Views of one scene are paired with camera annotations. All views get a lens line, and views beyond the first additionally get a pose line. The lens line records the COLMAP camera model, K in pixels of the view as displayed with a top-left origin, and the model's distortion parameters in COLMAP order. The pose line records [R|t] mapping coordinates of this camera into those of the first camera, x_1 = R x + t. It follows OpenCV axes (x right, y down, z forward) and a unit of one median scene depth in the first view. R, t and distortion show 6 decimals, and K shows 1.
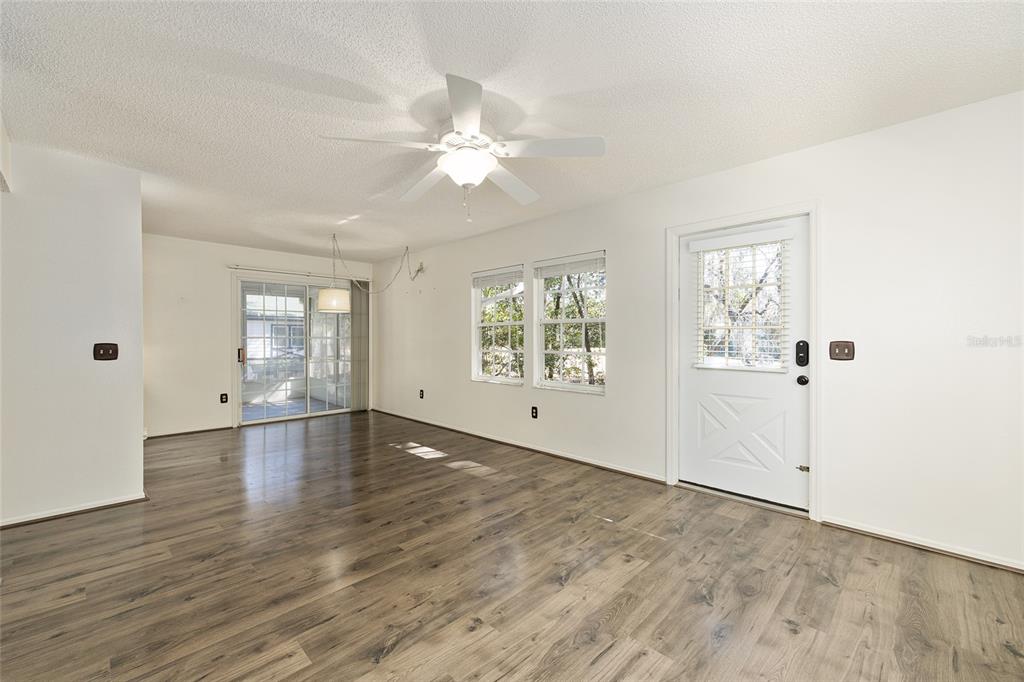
lens RADIAL K [[418.7, 0, 516.2], [0, 418.7, 345.1], [0, 0, 1]] dist [-0.000292, 0.000044]
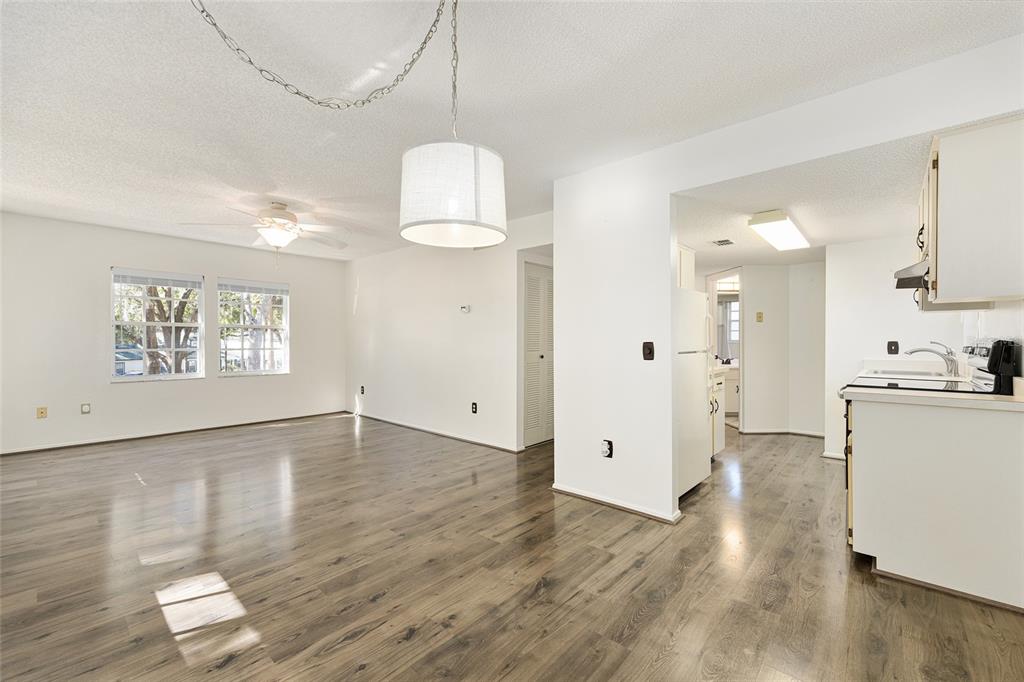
lens RADIAL K [[420.7, 0, 512.0], [0, 420.7, 341.0], [0, 0, 1]] dist [0.001153, 0.000298]
pose [[-0.999002, 0.000083, -0.044672, -0.821064], [-0.000631, 0.999872, 0.015962, -0.022682], [0.044668, 0.015974, -0.998874, 2.277578]]
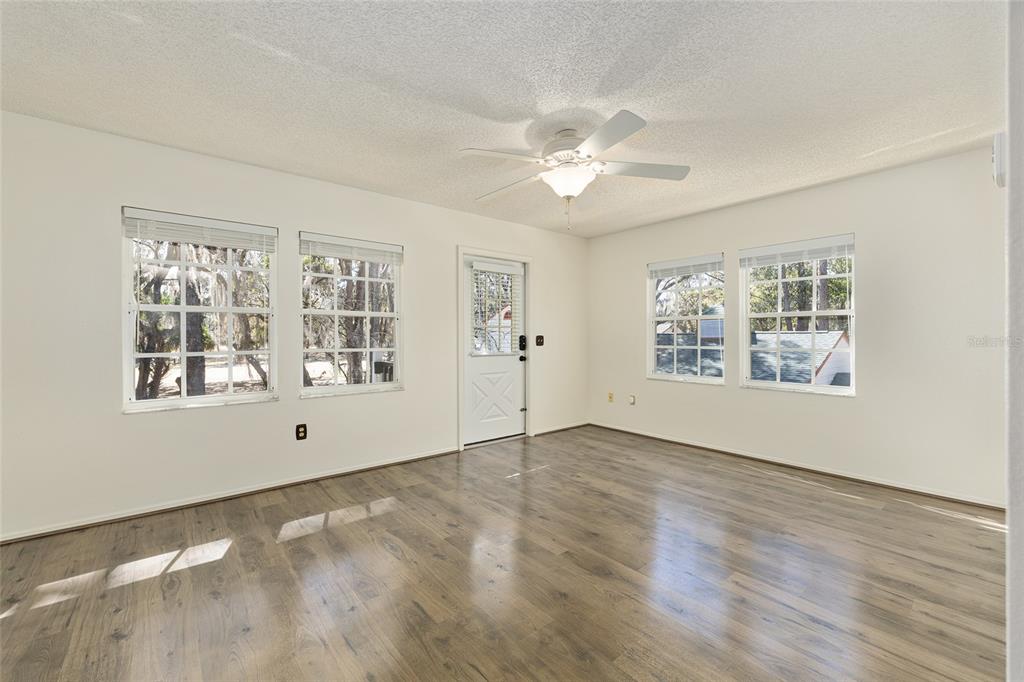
lens RADIAL K [[420.7, 0, 512.0], [0, 420.7, 341.0], [0, 0, 1]] dist [0.001153, 0.000298]
pose [[0.108596, -0.009500, 0.994041, -1.051293], [0.017368, 0.999820, 0.007658, -0.001928], [-0.993934, 0.016433, 0.108741, 0.859224]]
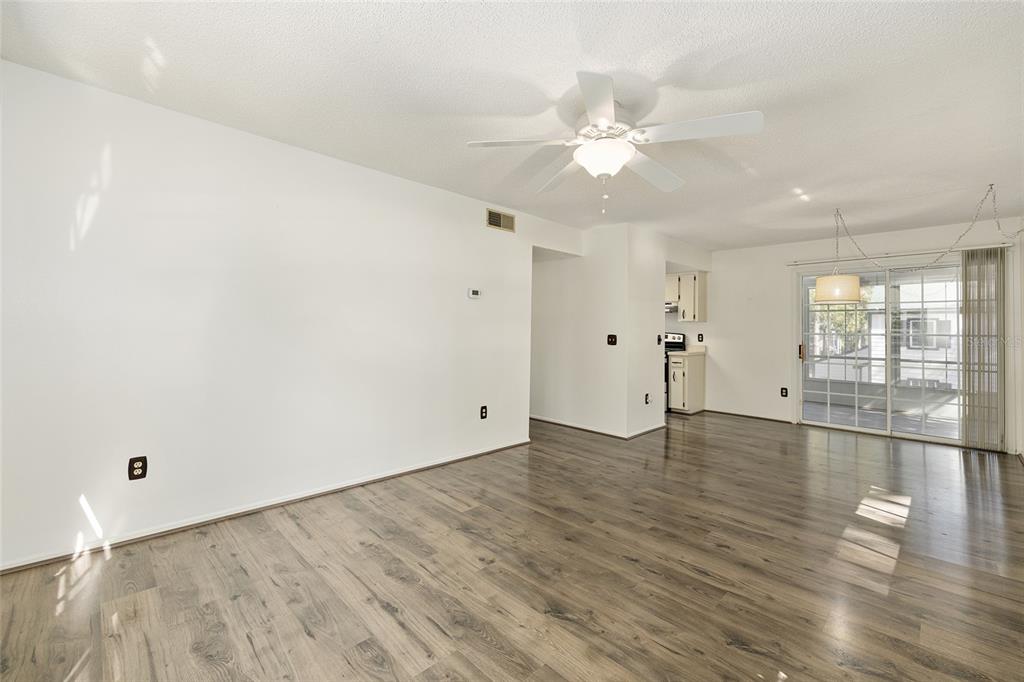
lens RADIAL K [[429.3, 0, 508.7], [0, 429.3, 323.9], [0, 0, 1]] dist [-0.002074, -0.000151]
pose [[-0.022173, -0.014501, -0.999649, 0.738291], [-0.031145, 0.999420, -0.013807, -0.010828], [0.999269, 0.030828, -0.022612, 0.671049]]
